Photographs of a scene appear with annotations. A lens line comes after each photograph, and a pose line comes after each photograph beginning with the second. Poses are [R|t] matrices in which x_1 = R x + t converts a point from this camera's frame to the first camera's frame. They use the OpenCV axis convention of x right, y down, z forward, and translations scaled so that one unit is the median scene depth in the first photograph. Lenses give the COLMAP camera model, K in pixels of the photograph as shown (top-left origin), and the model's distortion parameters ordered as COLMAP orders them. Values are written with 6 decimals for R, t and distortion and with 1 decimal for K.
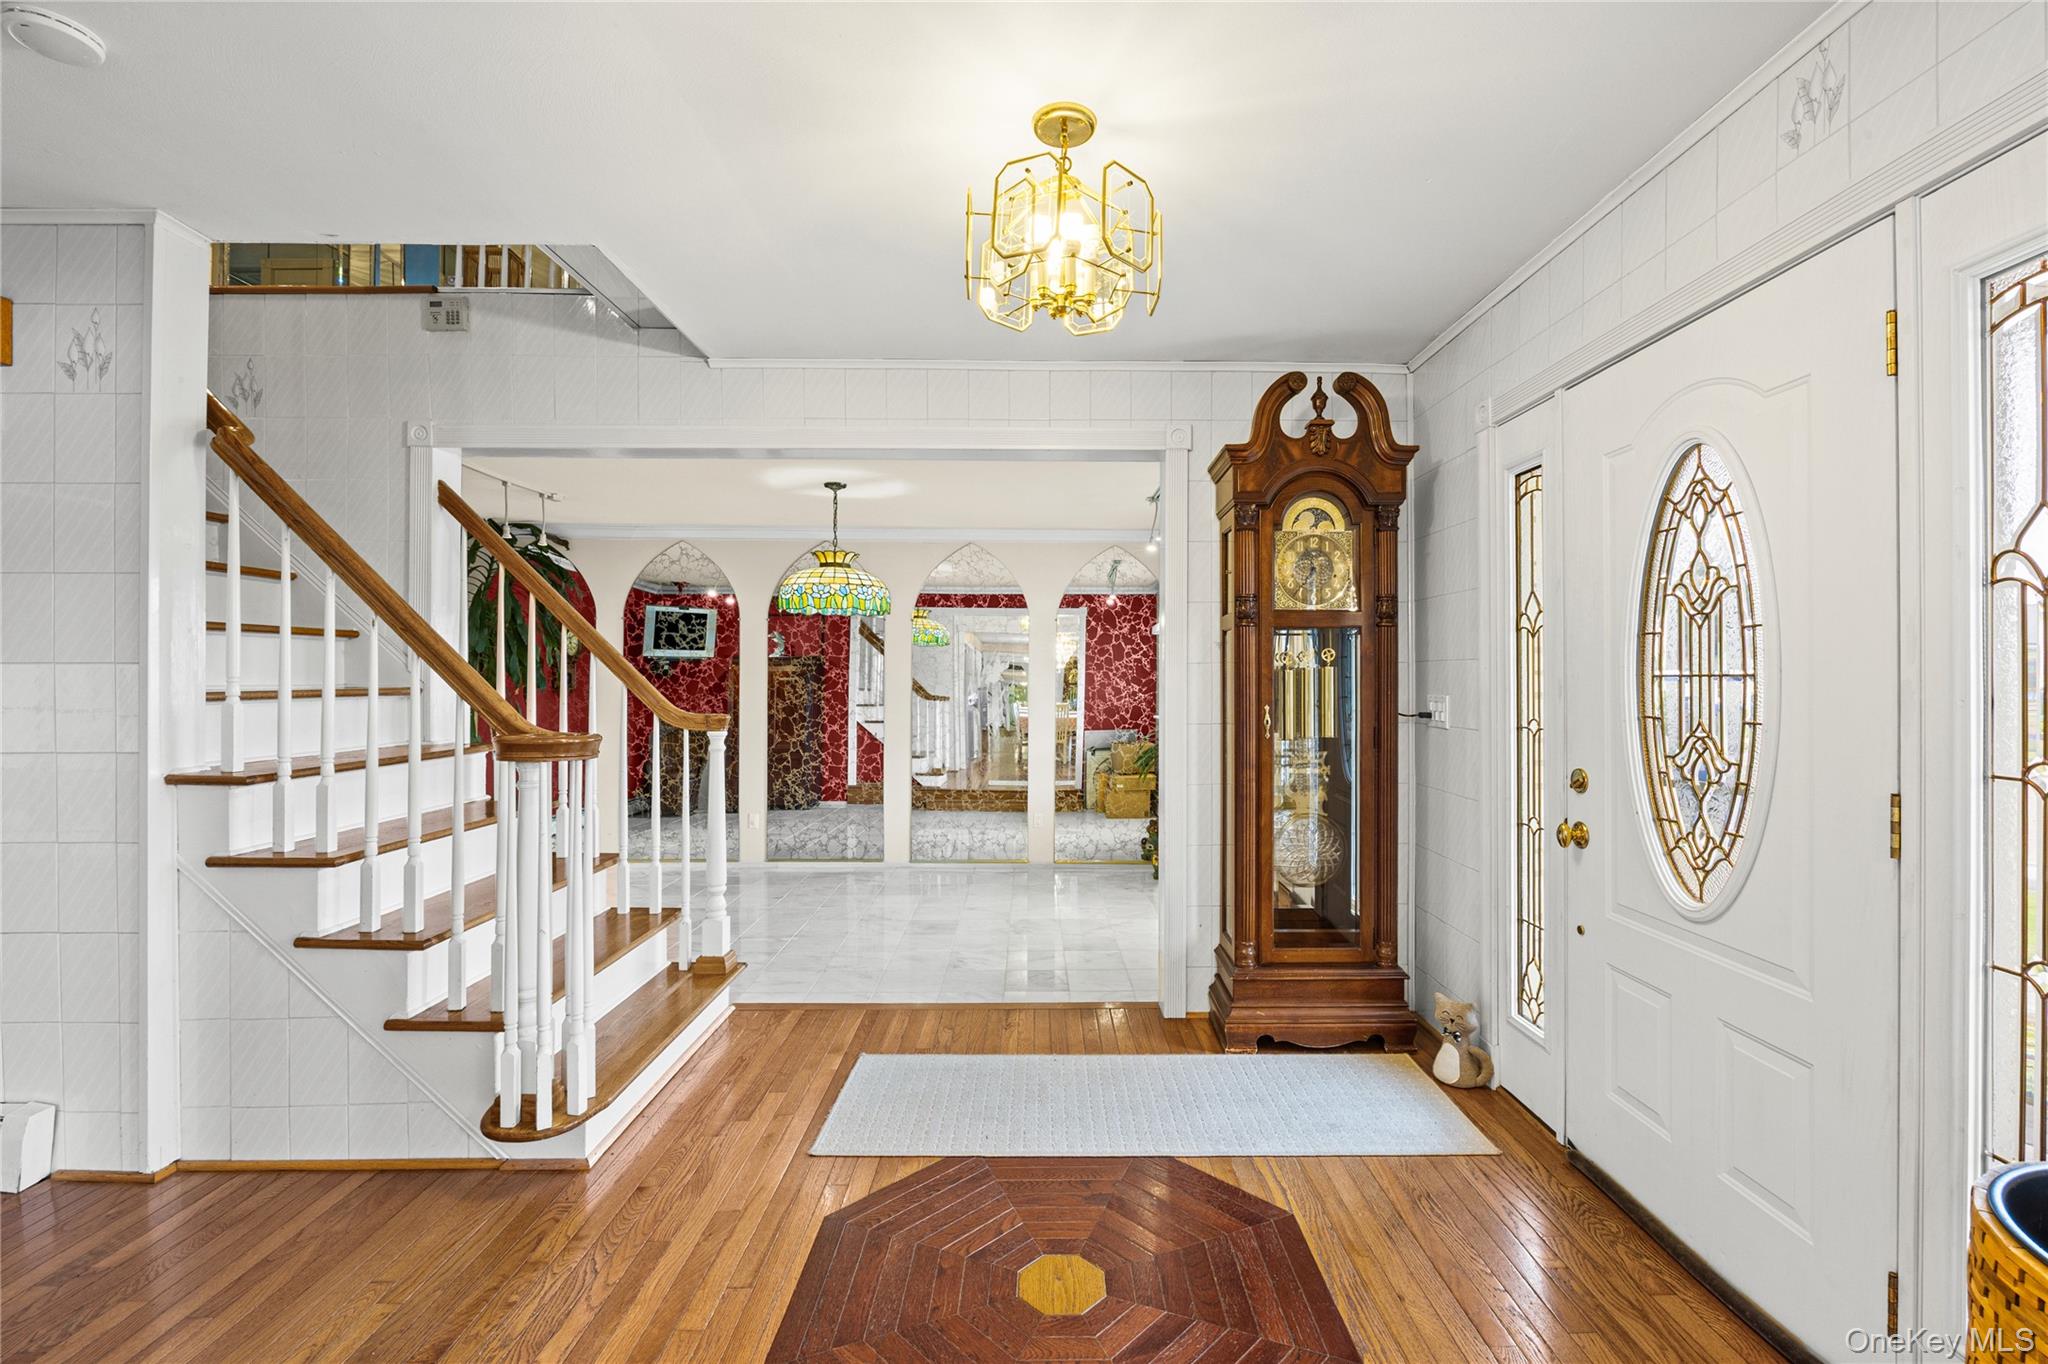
lens RADIAL K [[891.5, 0, 1024.0], [0, 891.5, 682.0], [0, 0, 1]] dist [-0.001016, -0.000041]
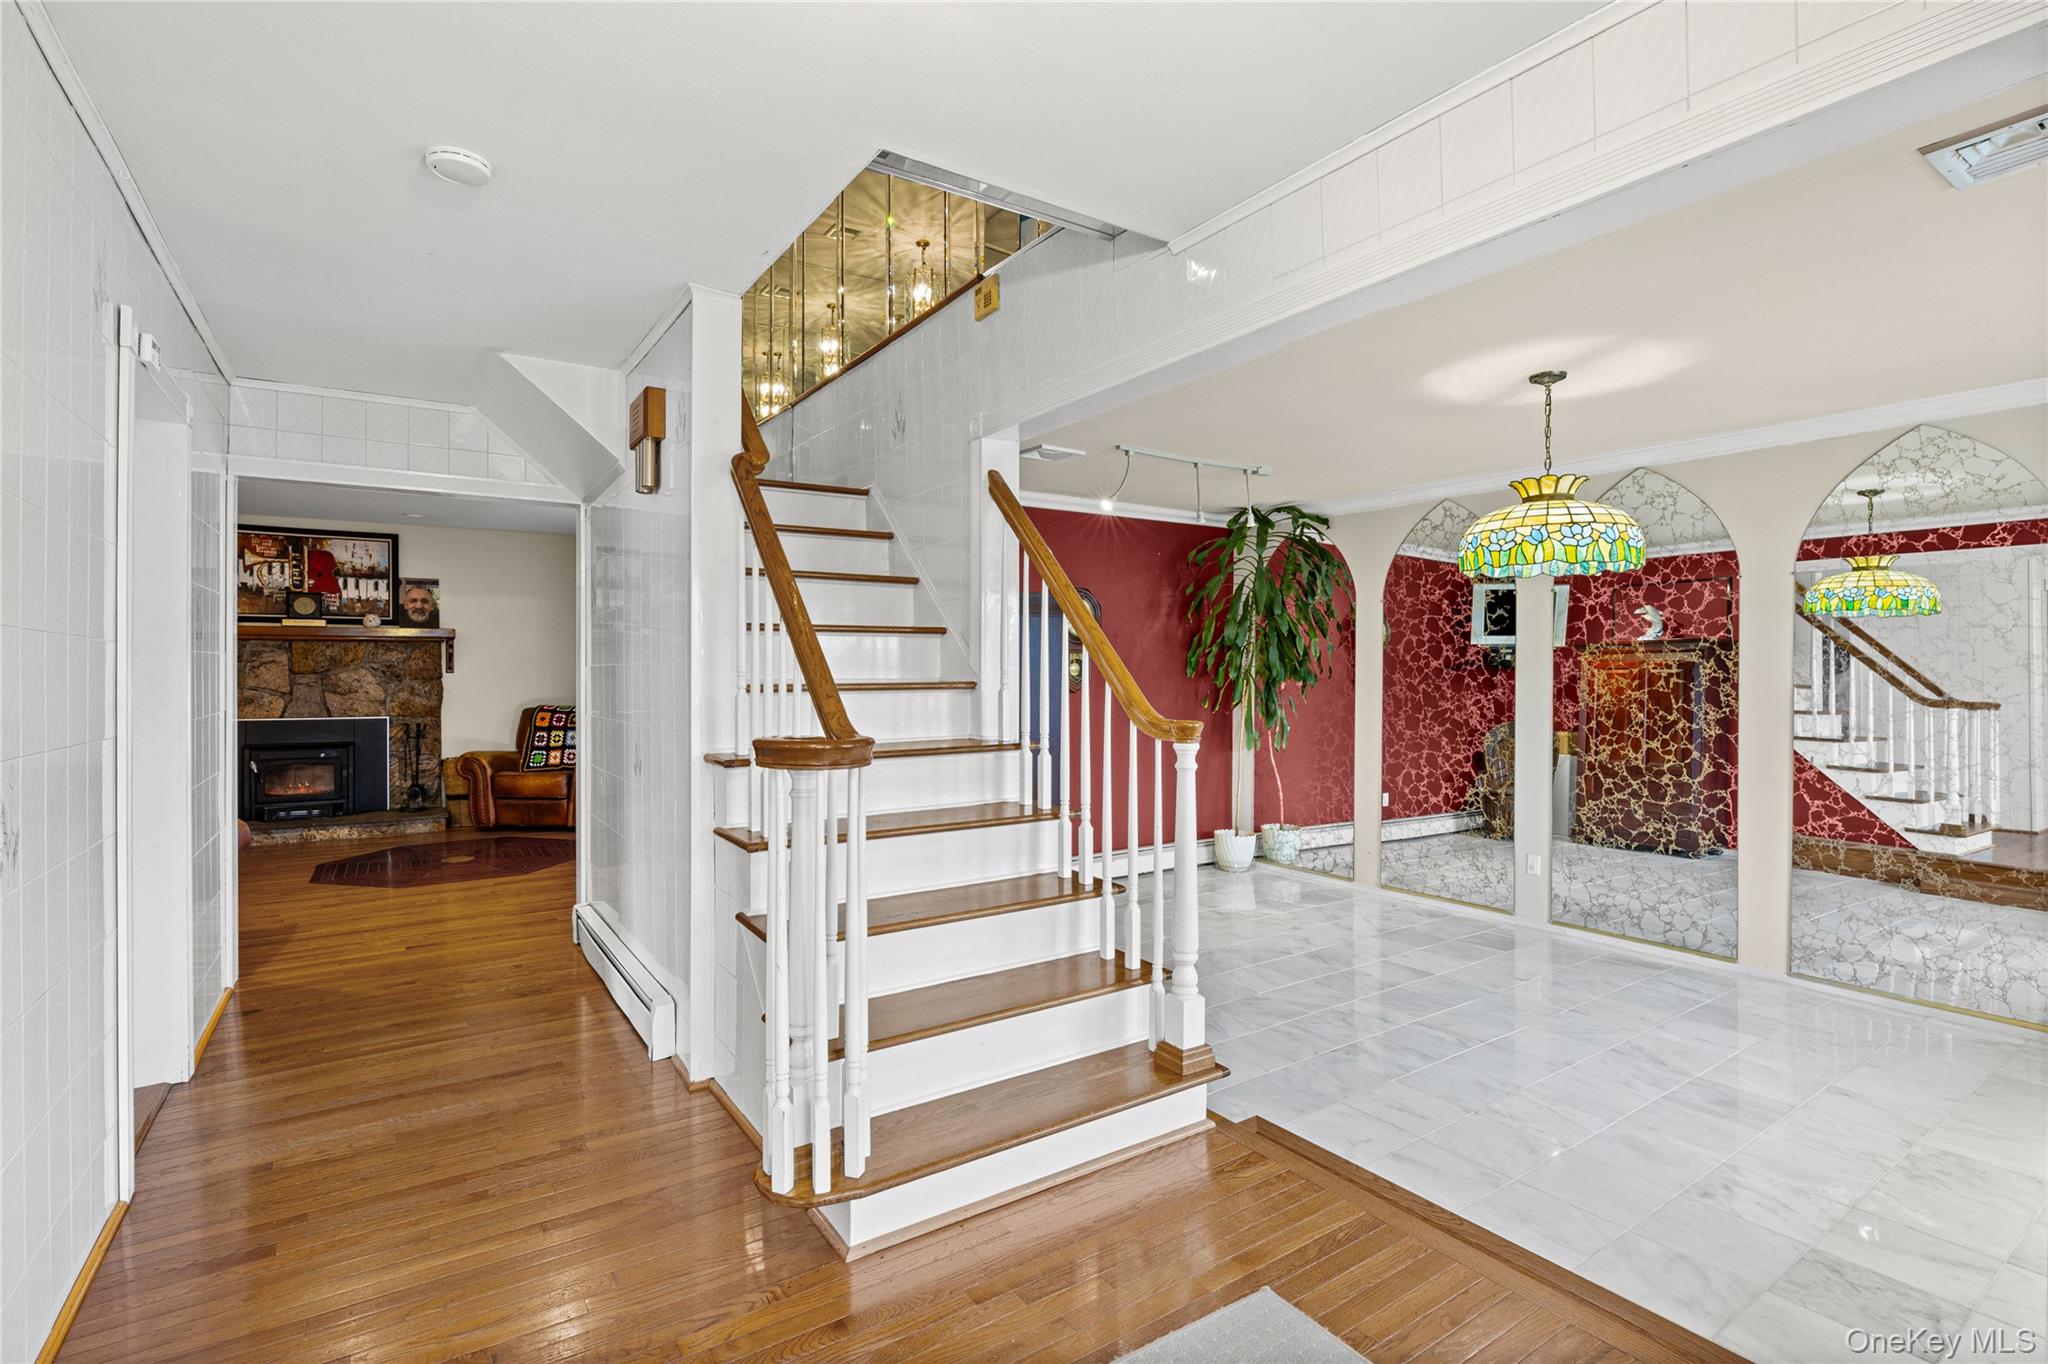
lens RADIAL K [[953.5, 0, 1021.6], [0, 953.5, 672.7], [0, 0, 1]] dist [-0.015751, 0.000519]
pose [[0.559535, -0.002223, -0.828804, 0.150720], [-0.000843, 0.999994, -0.003251, -0.000090], [0.828806, 0.002517, 0.559530, 0.288775]]
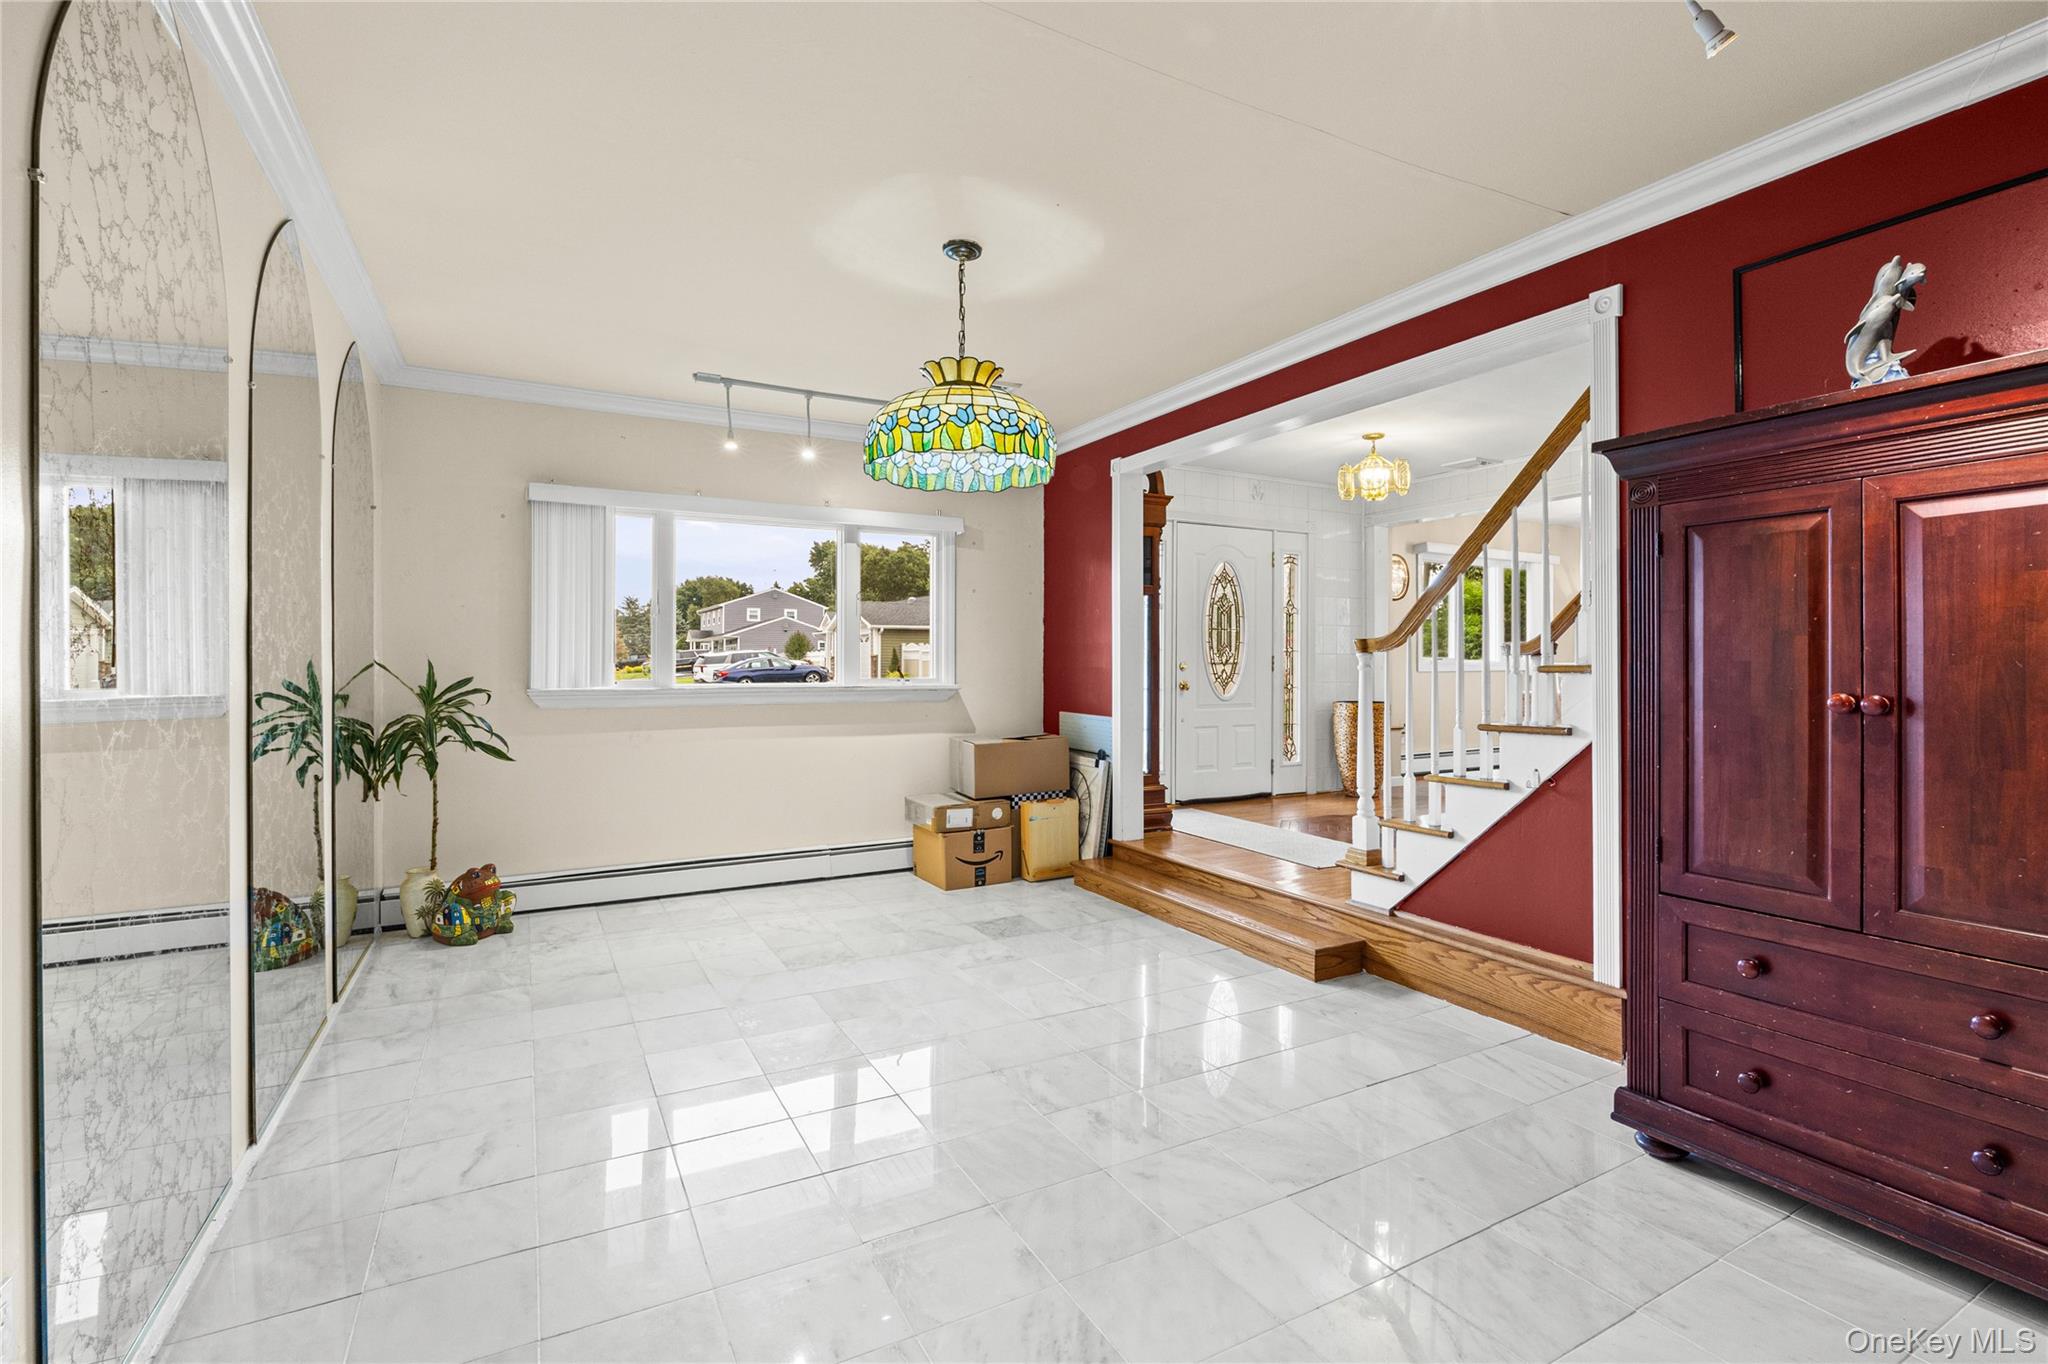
lens RADIAL K [[910.3, 0, 1028.9], [0, 910.3, 666.5], [0, 0, 1]] dist [-0.000613, -0.000024]
pose [[-0.477278, -0.002834, 0.878748, -0.733149], [0.003872, 0.999978, 0.005328, 0.042057], [-0.878744, 0.005945, -0.477257, 1.233358]]
